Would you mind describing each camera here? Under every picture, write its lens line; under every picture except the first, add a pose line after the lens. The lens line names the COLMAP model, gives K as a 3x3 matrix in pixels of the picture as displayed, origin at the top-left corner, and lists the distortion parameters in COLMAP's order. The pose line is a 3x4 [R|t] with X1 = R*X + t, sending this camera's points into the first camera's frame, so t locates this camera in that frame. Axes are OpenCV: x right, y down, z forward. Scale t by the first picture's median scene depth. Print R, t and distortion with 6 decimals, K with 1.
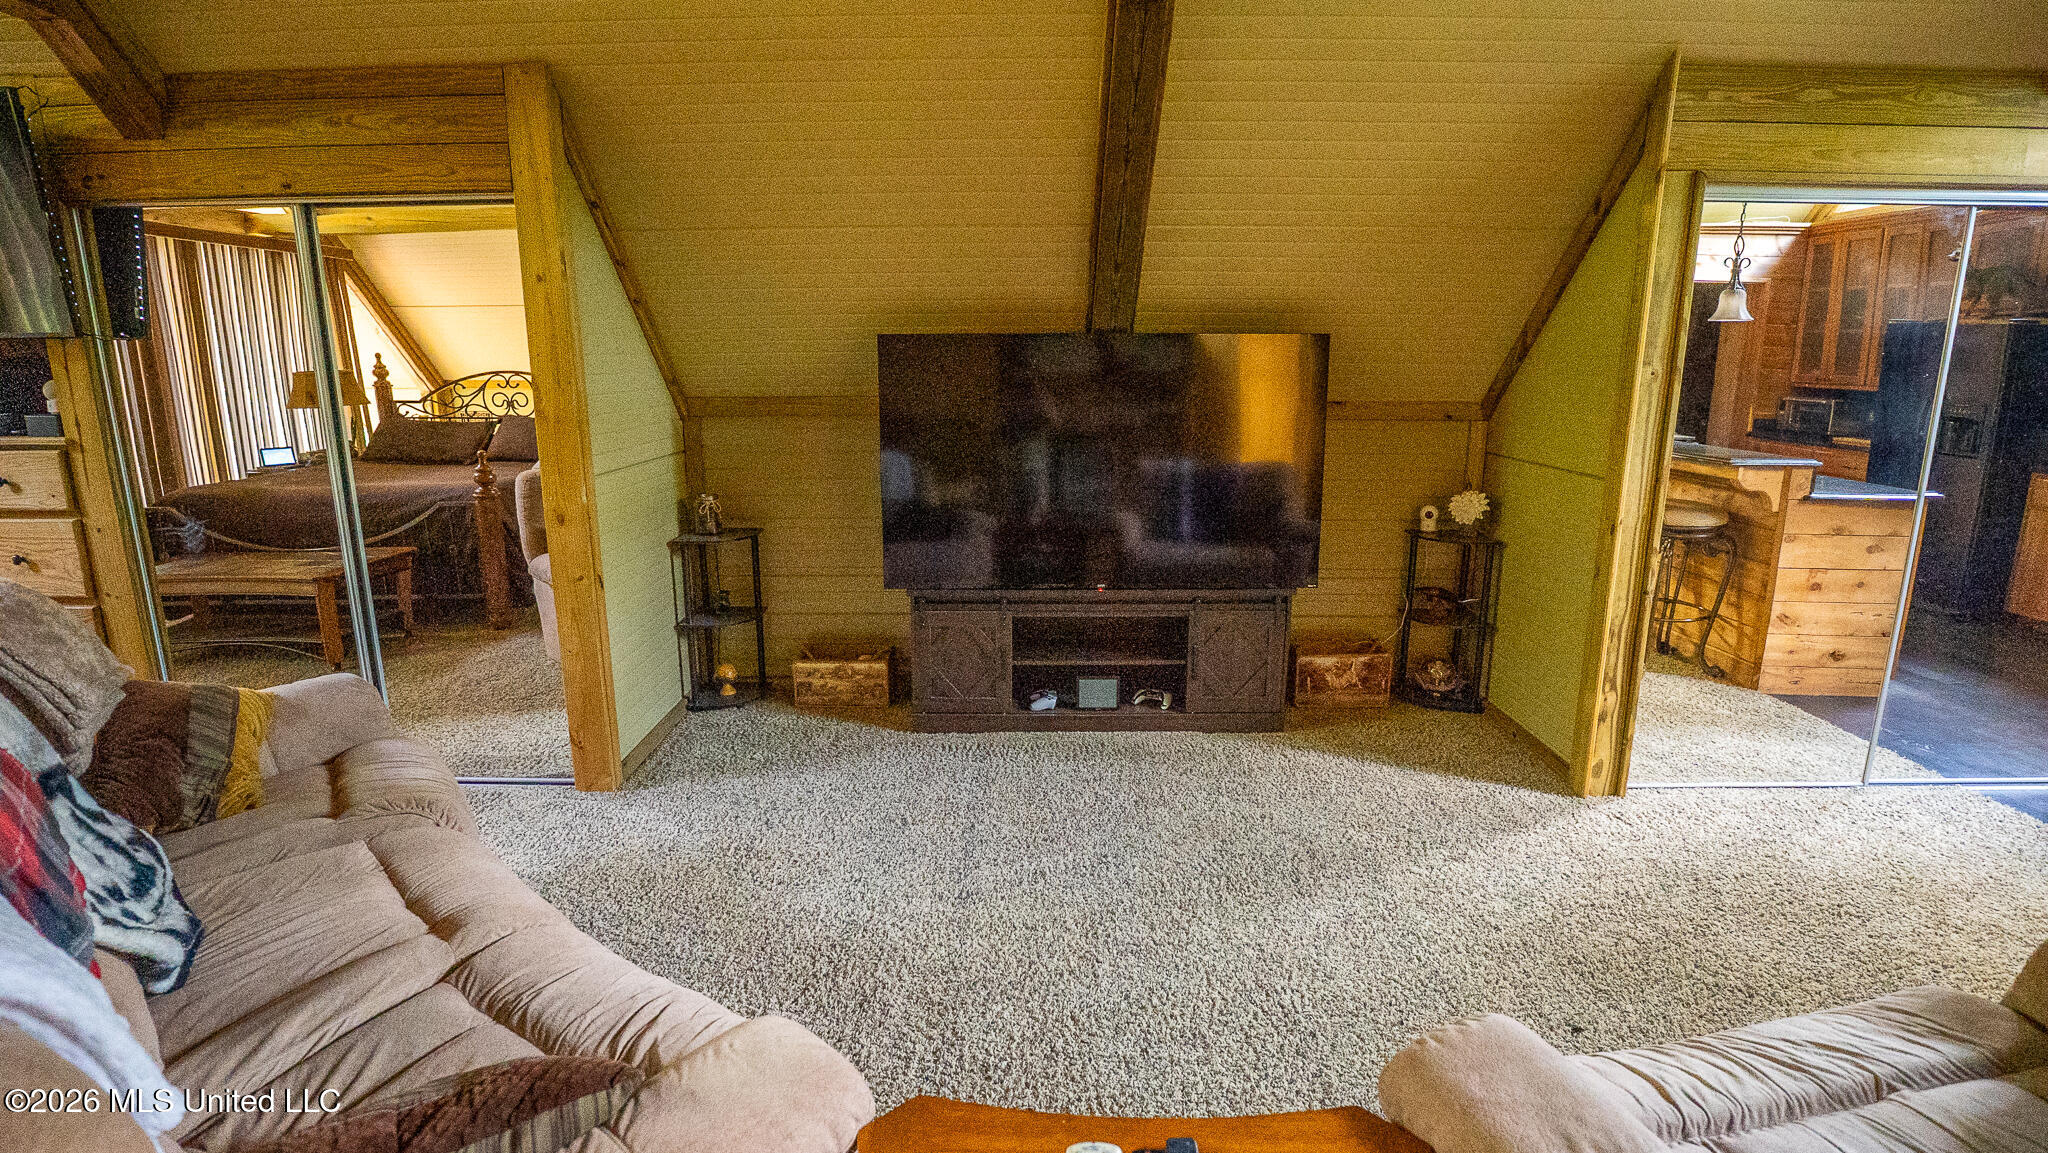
lens RADIAL K [[991.9, 0, 1021.6], [0, 991.9, 576.3], [0, 0, 1]] dist [-0.040372, 0.007629]
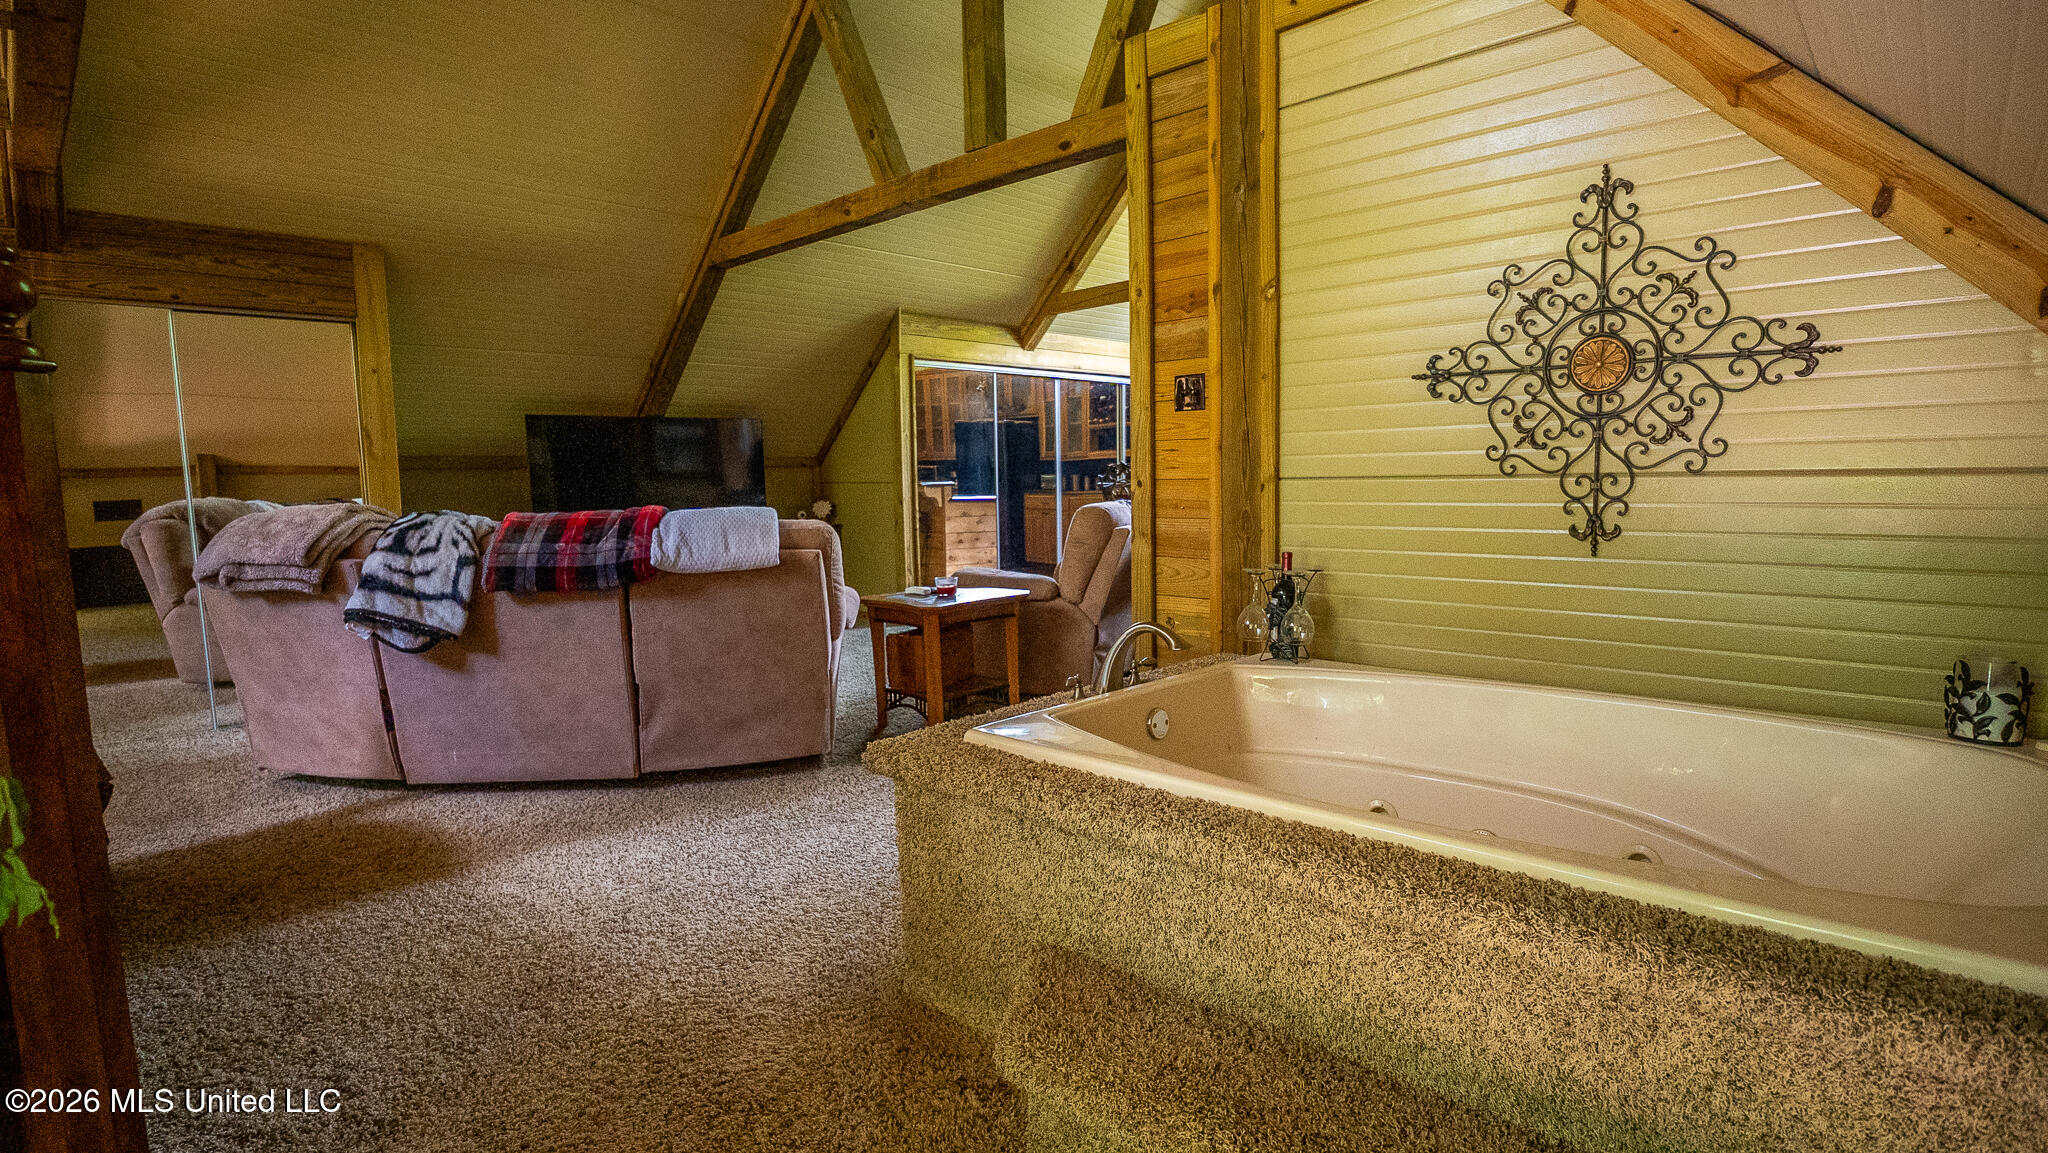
lens RADIAL K [[991.9, 0, 1024.0], [0, 991.9, 581.7], [0, 0, 1]] dist [-0.040372, 0.007629]
pose [[0.681902, -0.091777, 0.725663, -0.794580], [0.165634, 0.985701, -0.030980, 0.223056], [-0.712443, 0.141319, 0.687352, -0.686423]]
